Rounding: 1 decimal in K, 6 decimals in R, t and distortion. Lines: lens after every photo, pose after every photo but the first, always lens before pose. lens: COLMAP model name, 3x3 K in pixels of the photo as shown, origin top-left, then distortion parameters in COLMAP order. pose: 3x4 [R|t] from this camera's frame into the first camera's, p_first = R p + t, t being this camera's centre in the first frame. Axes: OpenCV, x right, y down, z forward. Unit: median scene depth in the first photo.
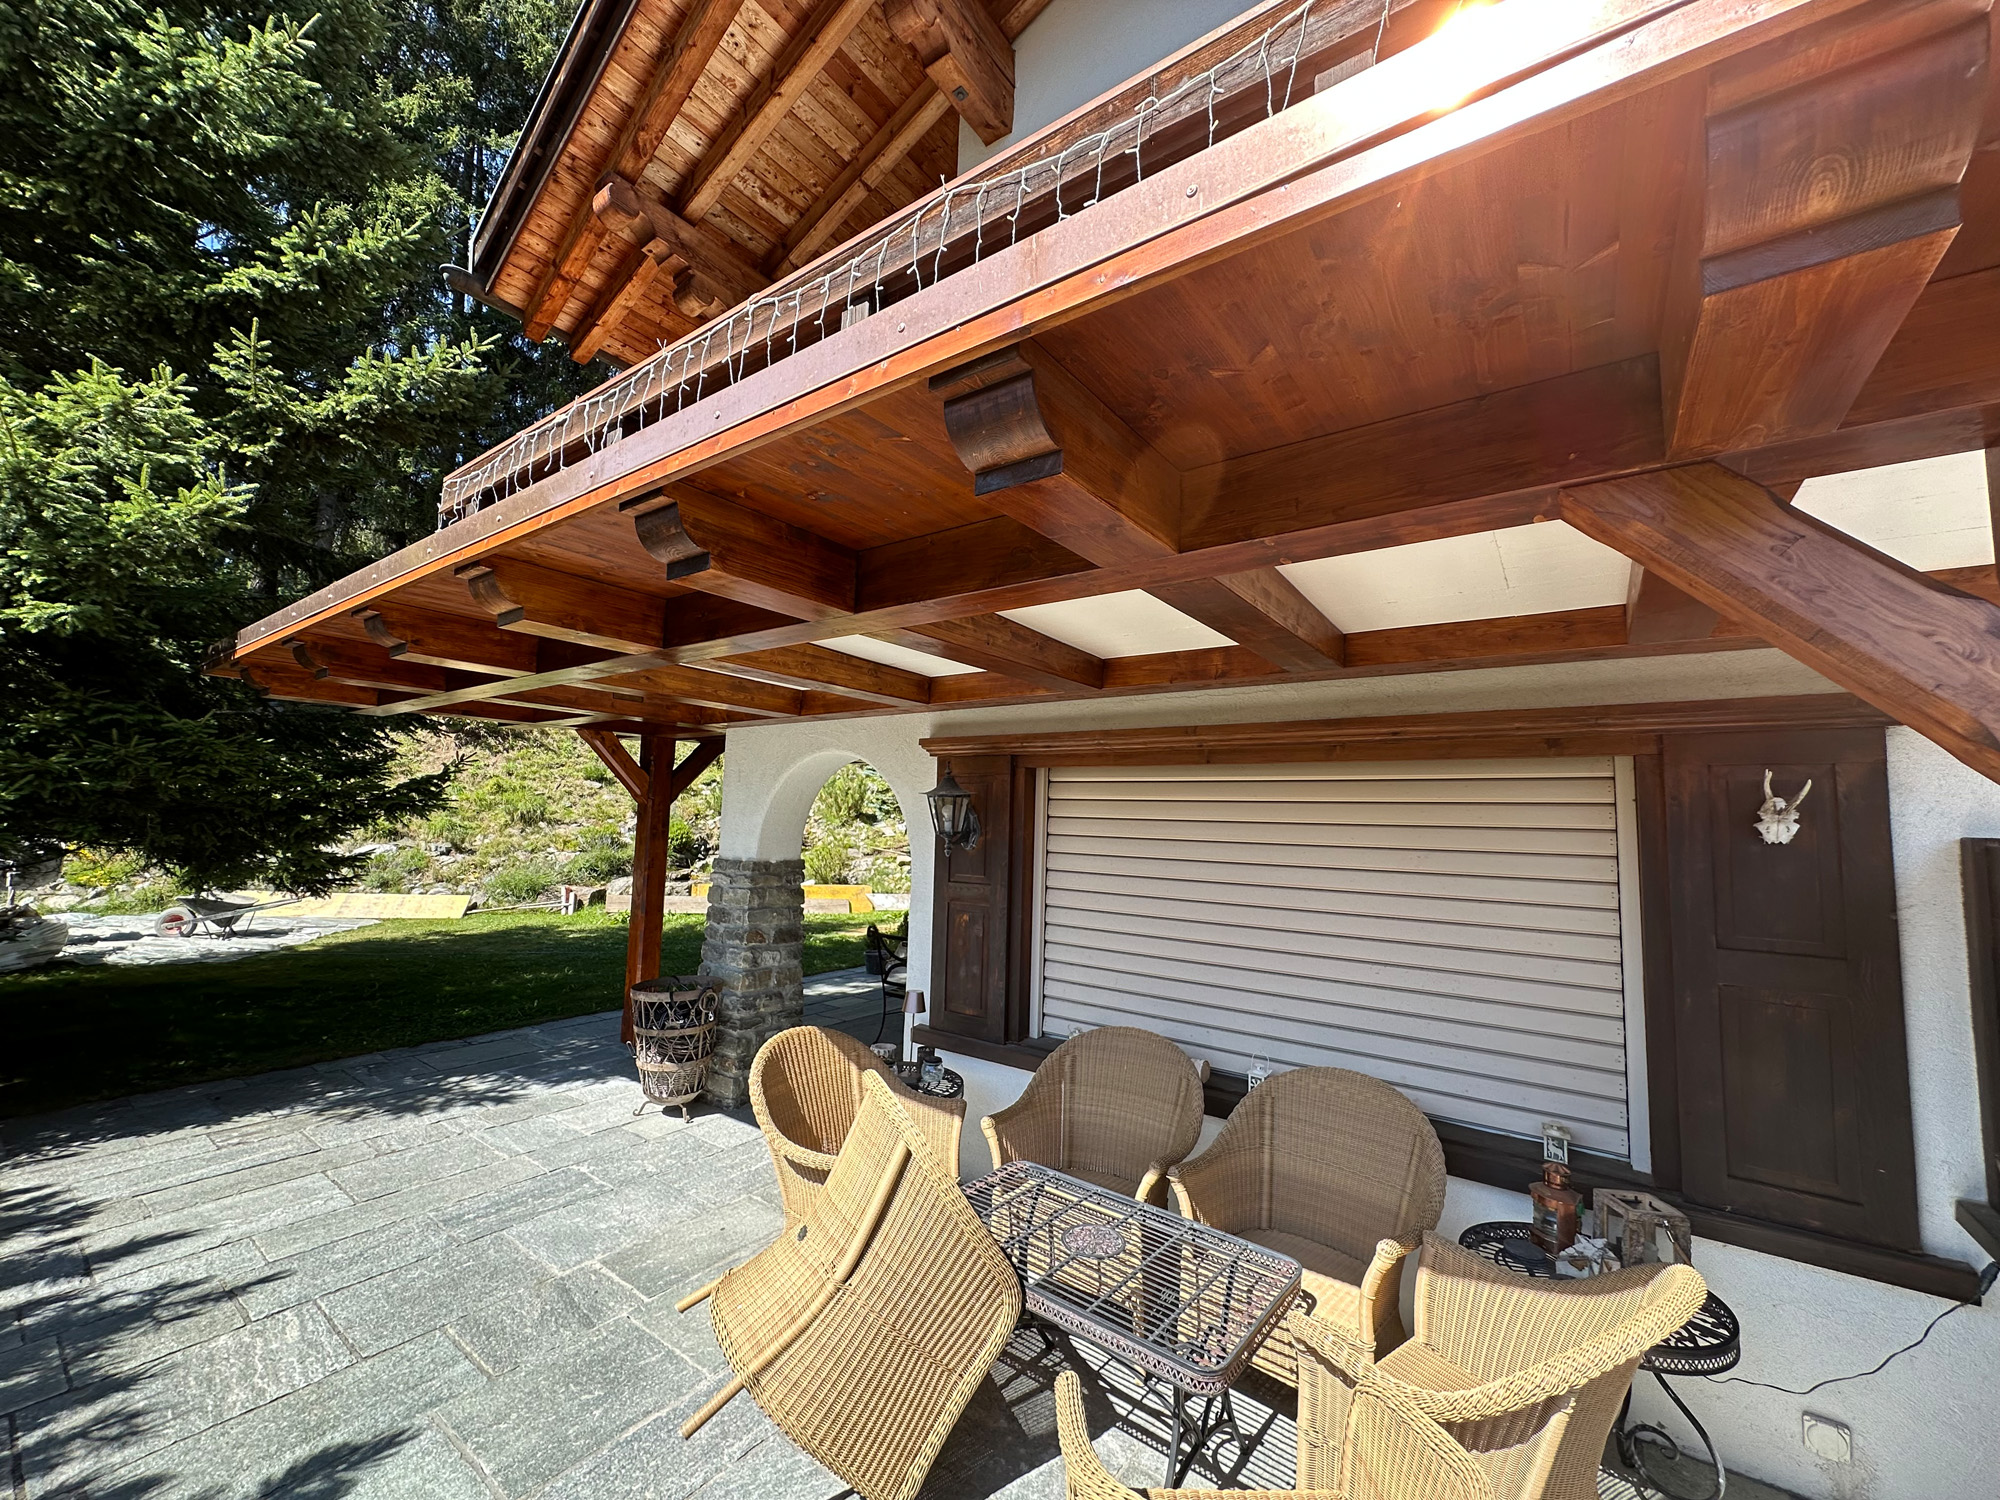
lens RADIAL K [[794.3, 0, 1004.0], [0, 794.3, 745.8], [0, 0, 1]] dist [0.007936, -0.008313]
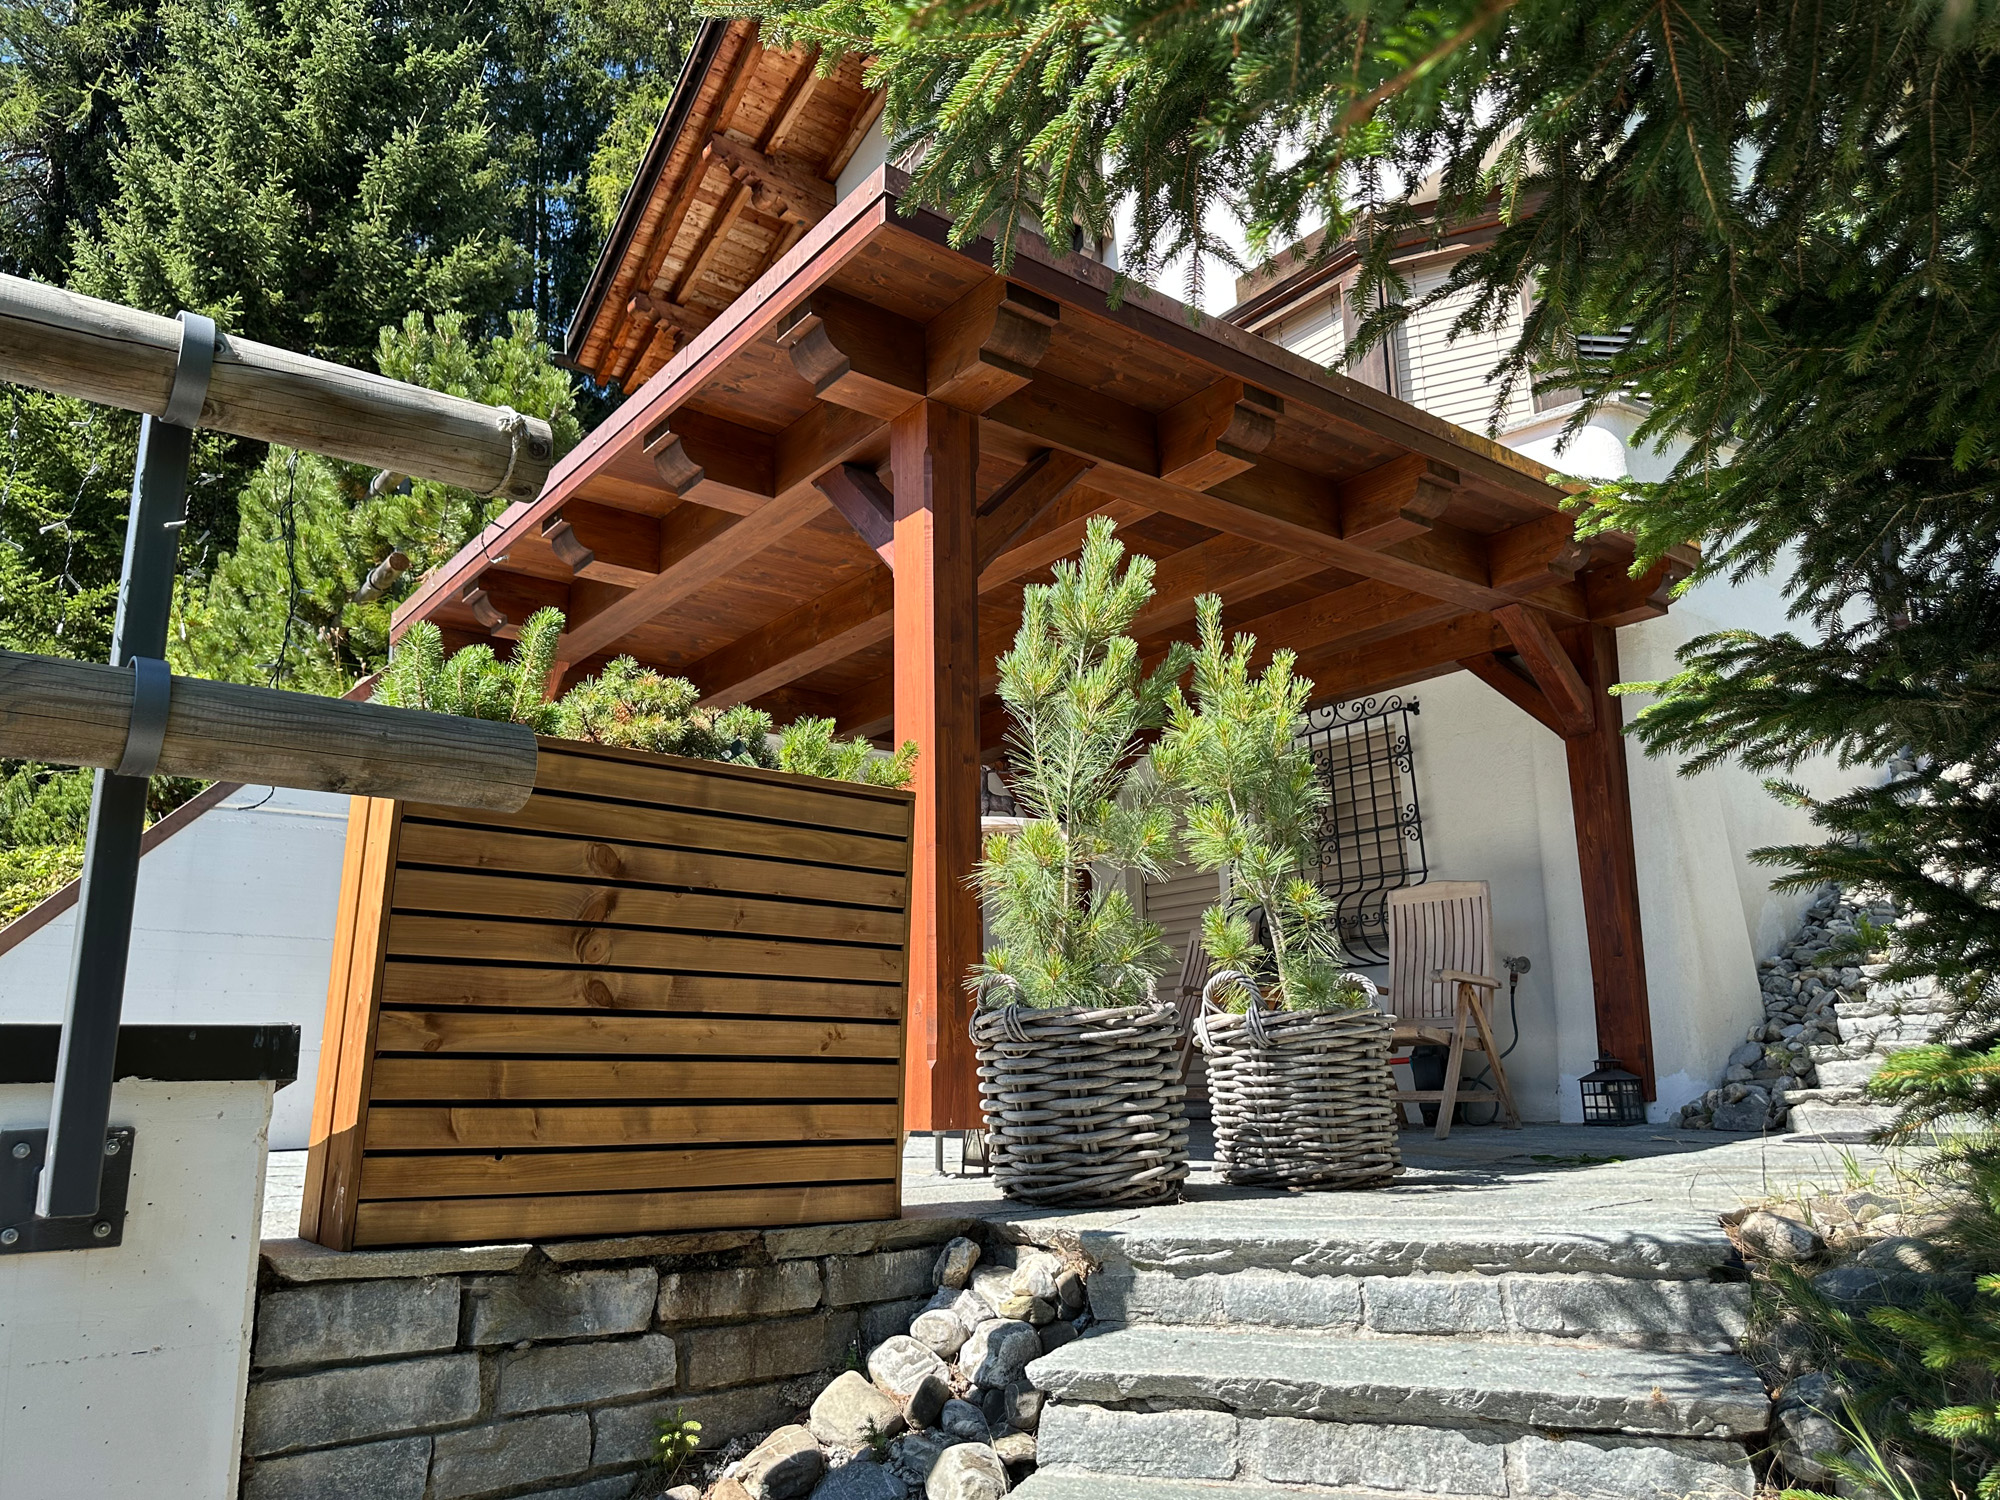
lens RADIAL K [[1409.4, 0, 1006.0], [0, 1409.4, 735.1], [0, 0, 1]] dist [0.064853, -0.086987]
pose [[0.961394, -0.106725, -0.253637, 0.991154], [0.066552, 0.984542, -0.162014, 0.823665], [0.267008, 0.138879, 0.953635, -1.657413]]
